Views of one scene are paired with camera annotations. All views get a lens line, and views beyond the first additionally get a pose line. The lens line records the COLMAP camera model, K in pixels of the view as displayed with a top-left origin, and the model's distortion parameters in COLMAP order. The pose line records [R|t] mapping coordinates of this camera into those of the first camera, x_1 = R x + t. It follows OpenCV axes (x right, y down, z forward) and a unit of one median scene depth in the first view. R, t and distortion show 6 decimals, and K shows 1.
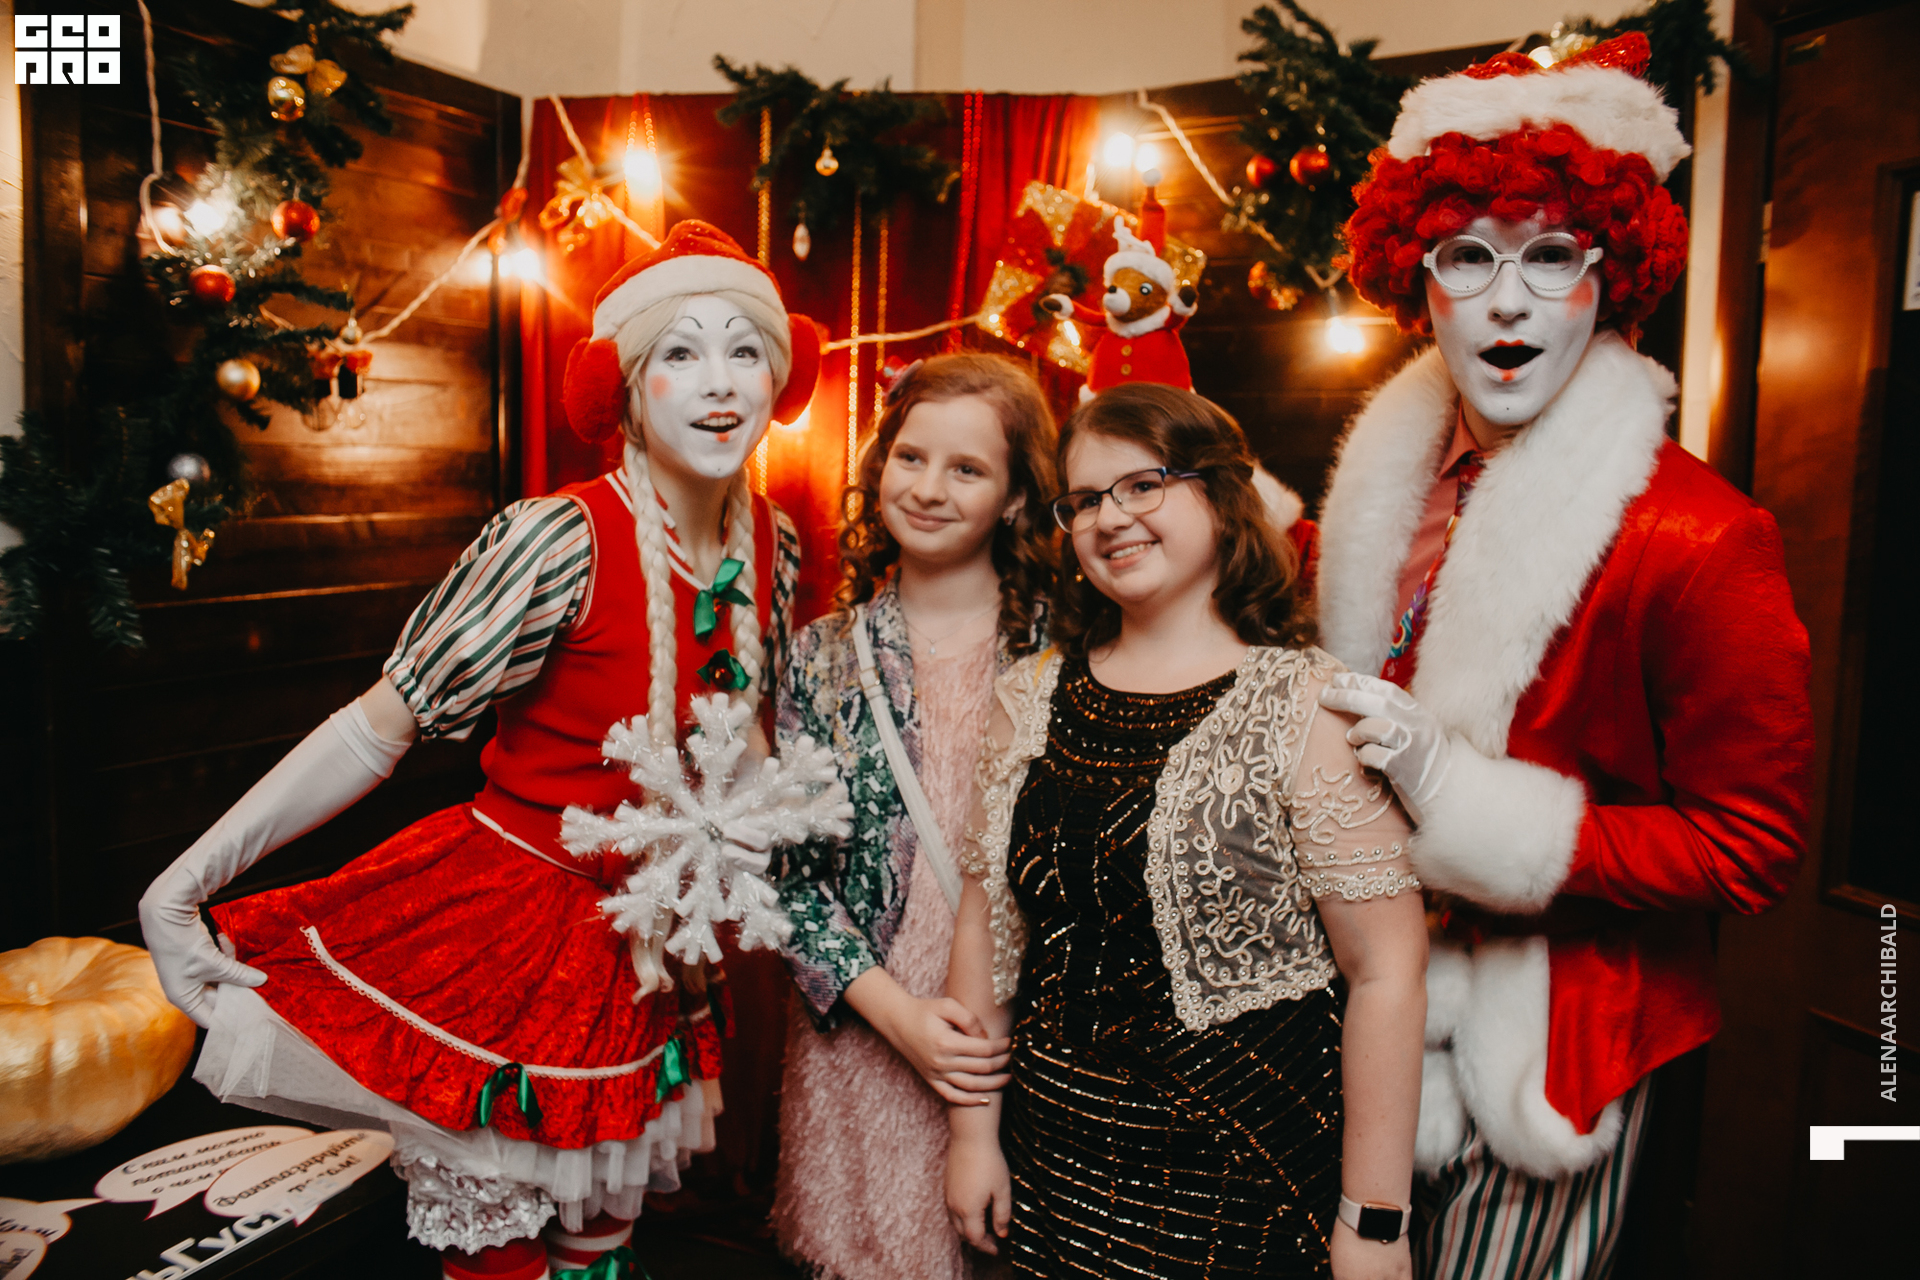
lens RADIAL K [[1752.1, 0, 973.5], [0, 1752.1, 625.4], [0, 0, 1]] dist [-0.085986, 0.062408]
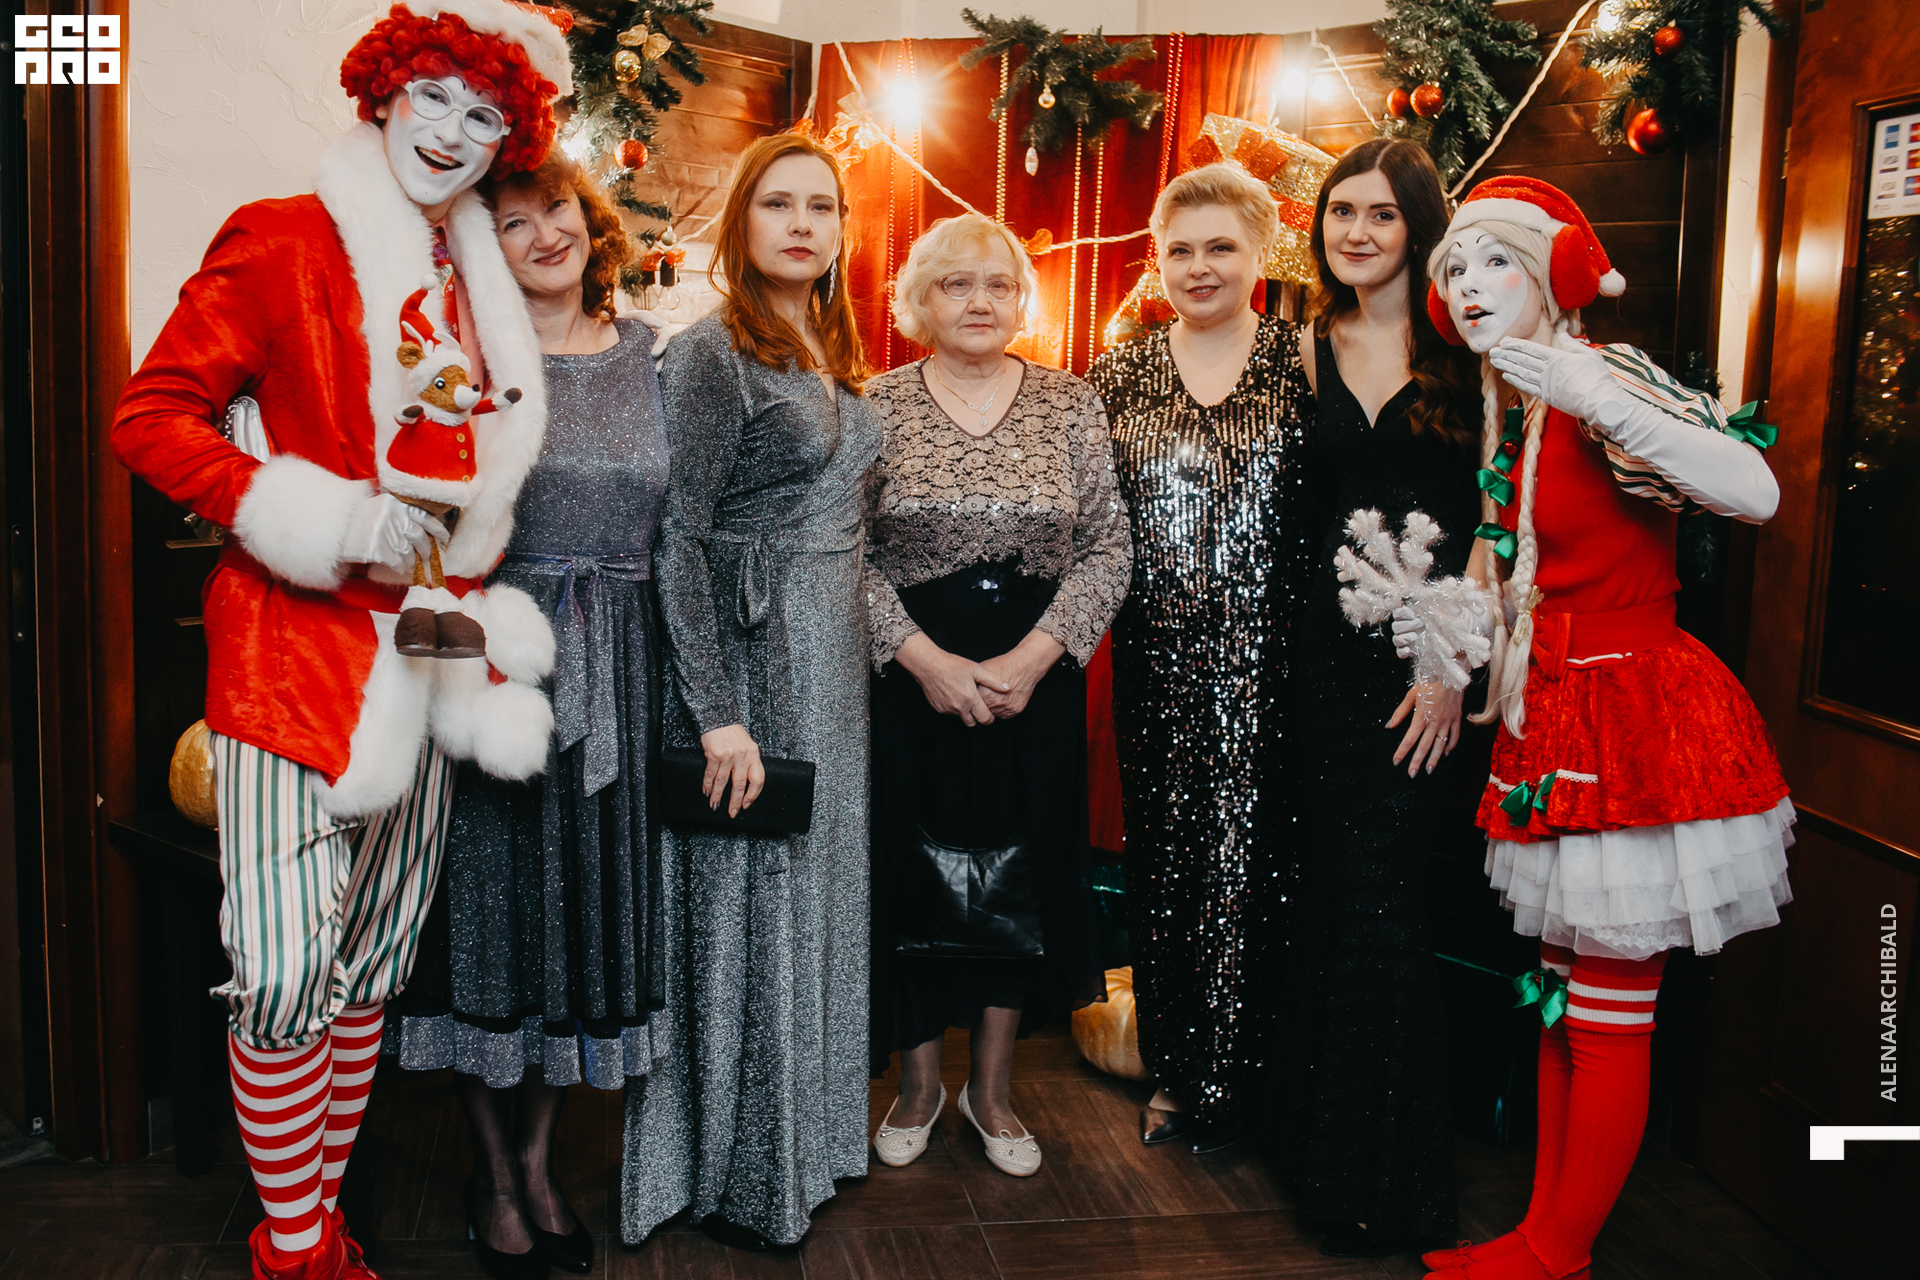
lens RADIAL K [[2131.0, 0, 930.8], [0, 2131.0, 614.4], [0, 0, 1]] dist [-0.078100, 0.000000]
pose [[0.969932, 0.041195, -0.239863, 0.220200], [-0.037591, 0.999101, 0.019585, 0.075344], [0.240454, -0.009980, 0.970609, -0.496590]]
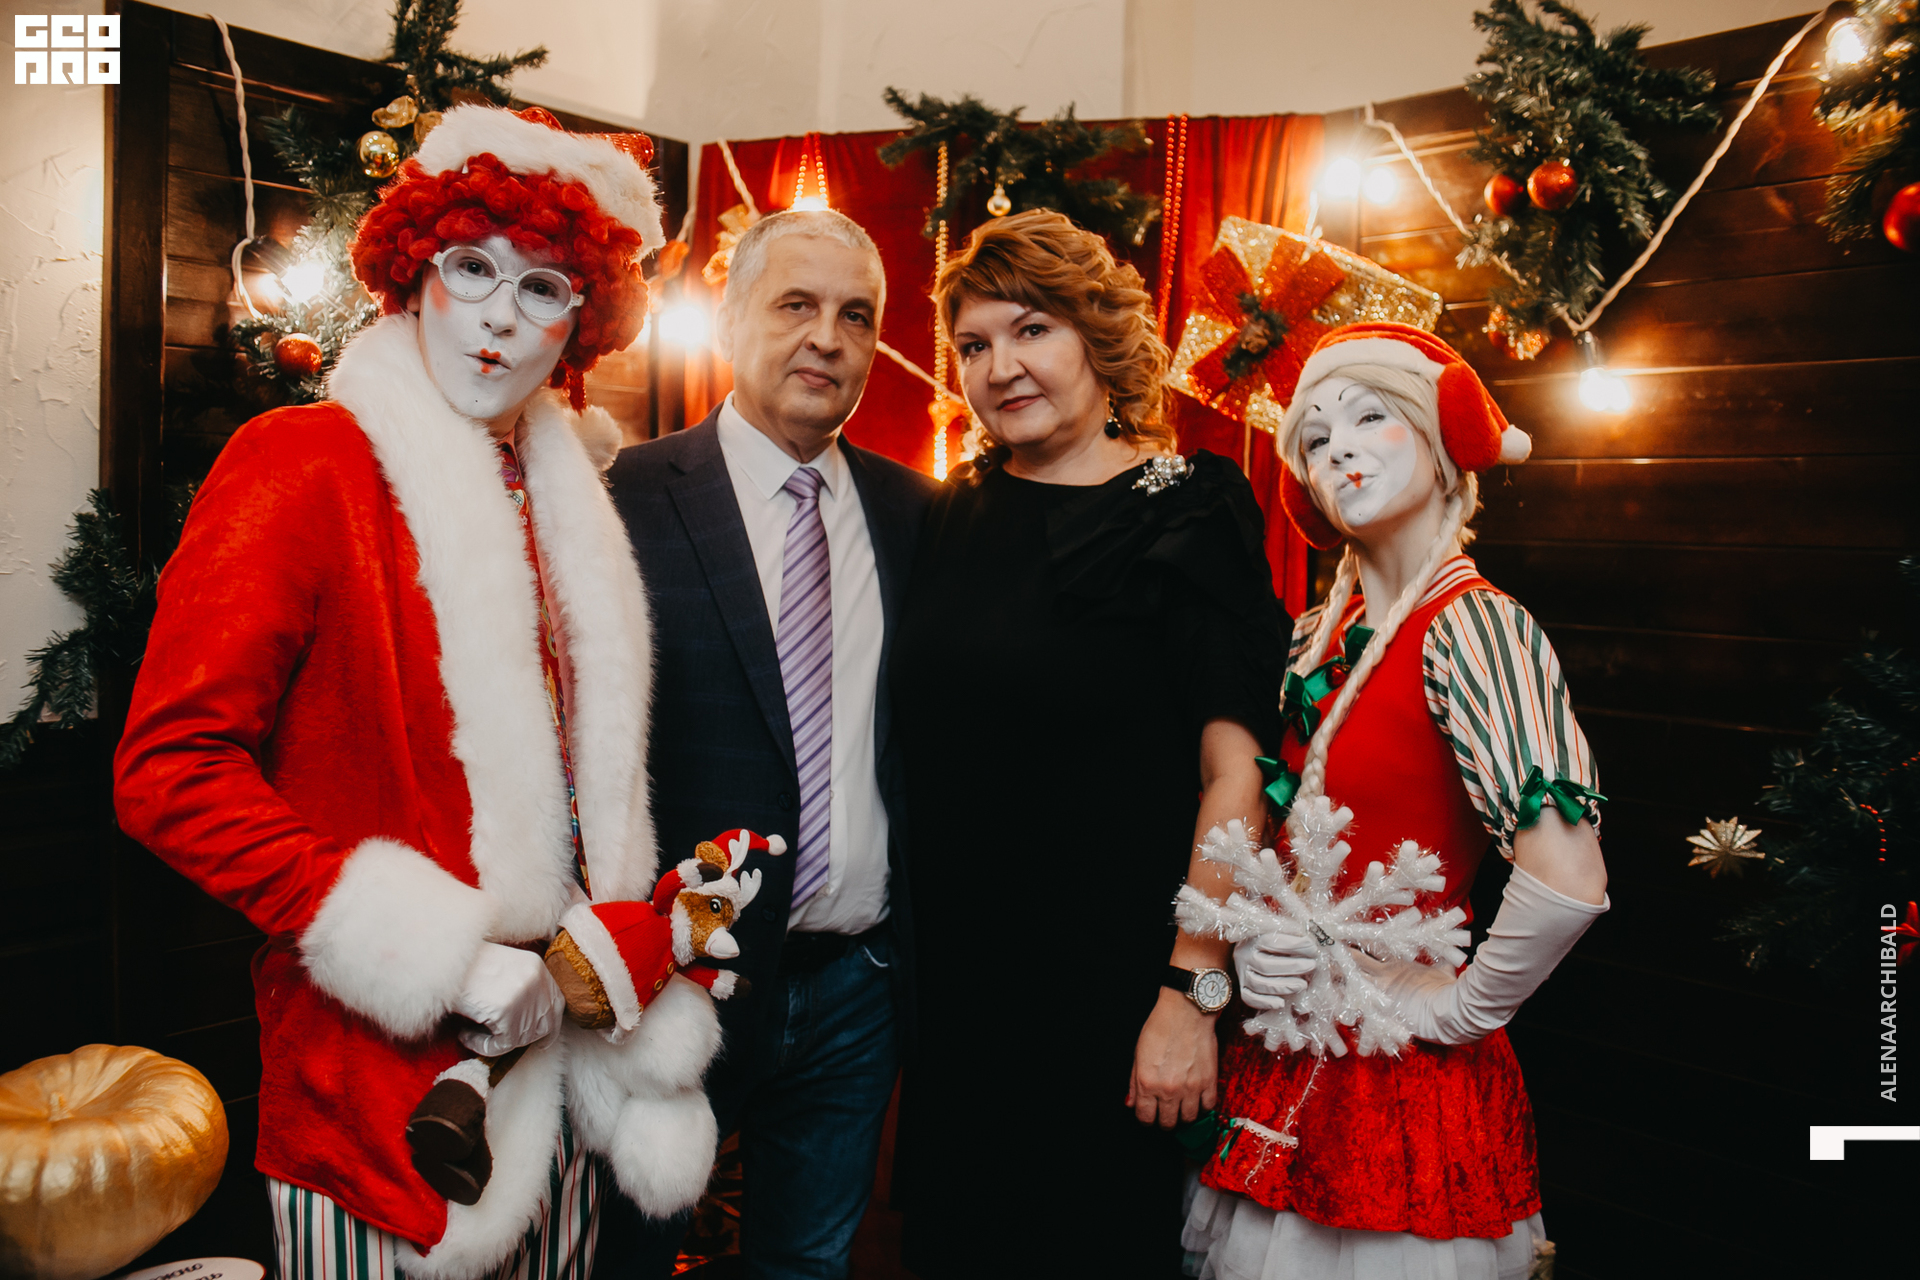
lens RADIAL K [[1825.8, 0, 965.9], [0, 1825.8, 634.1], [0, 0, 1]] dist [-0.066342, 0.000000]
pose [[0.972458, 0.014931, -0.232599, 0.122953], [-0.022860, 0.999245, -0.031429, -0.018494], [0.231954, 0.035880, 0.972065, 0.111580]]
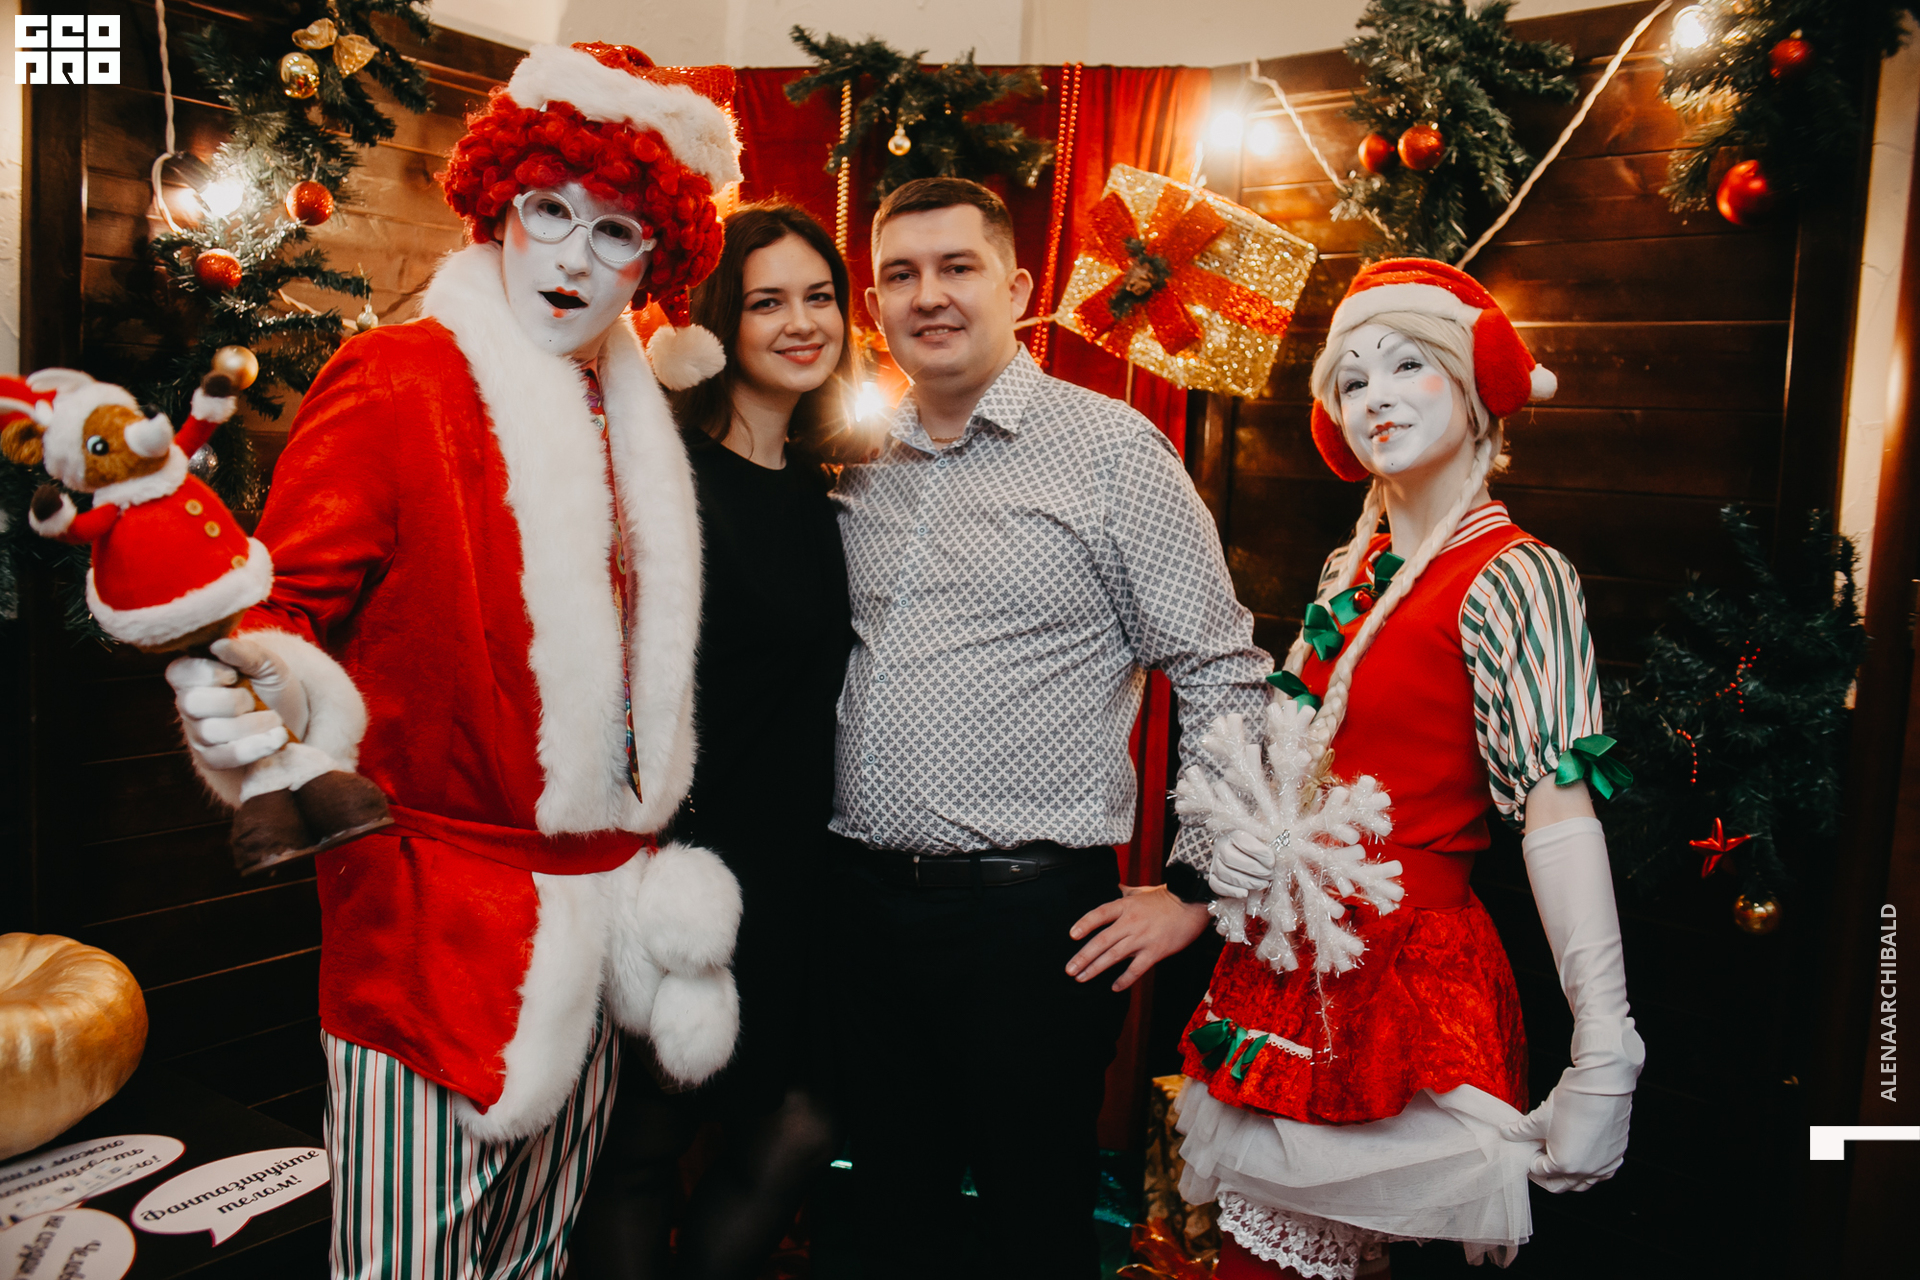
lens RADIAL K [[1825.8, 0, 969.6], [0, 1825.8, 632.6], [0, 0, 1]] dist [-0.066342, 0.000000]
pose [[0.985172, 0.044283, -0.165757, 0.128609], [-0.043670, 0.999019, 0.007342, -0.016108], [0.165919, 0.000005, 0.986139, 0.061898]]
